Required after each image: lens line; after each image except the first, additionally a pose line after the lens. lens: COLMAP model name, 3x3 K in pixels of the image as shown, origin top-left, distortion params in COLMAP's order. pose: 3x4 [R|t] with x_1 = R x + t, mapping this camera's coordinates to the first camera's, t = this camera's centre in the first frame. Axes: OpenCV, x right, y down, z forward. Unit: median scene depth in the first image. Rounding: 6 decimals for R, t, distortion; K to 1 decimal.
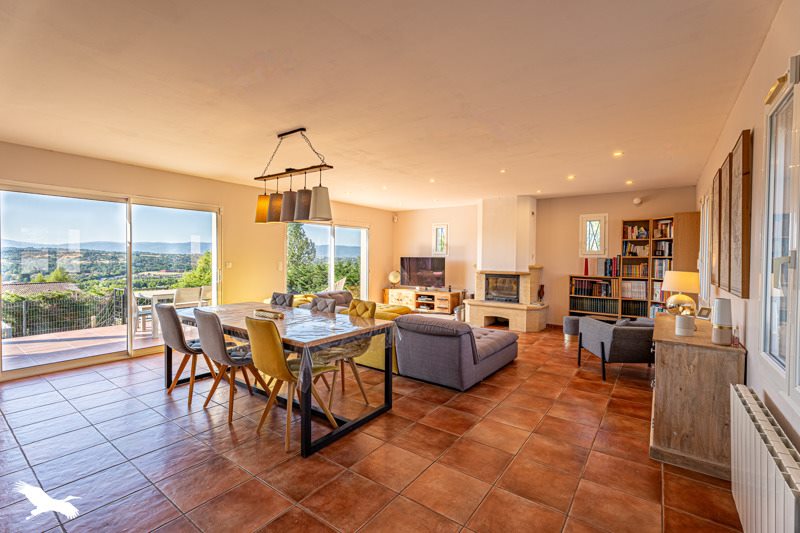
lens RADIAL K [[355.5, 0, 400.9], [0, 355.5, 262.4], [0, 0, 1]] dist [-0.001382, 0.000004]
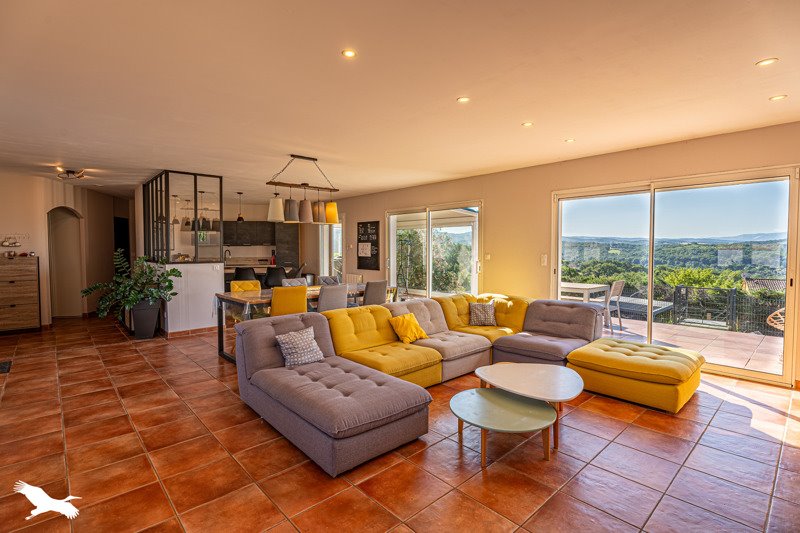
lens RADIAL K [[383.1, 0, 401.8], [0, 383.1, 263.9], [0, 0, 1]] dist [-0.001009, -0.000285]
pose [[-0.198835, 0.035559, -0.979388, 1.110341], [-0.011830, 0.999182, 0.038679, -0.020929], [0.979962, 0.019277, -0.198252, 1.708880]]
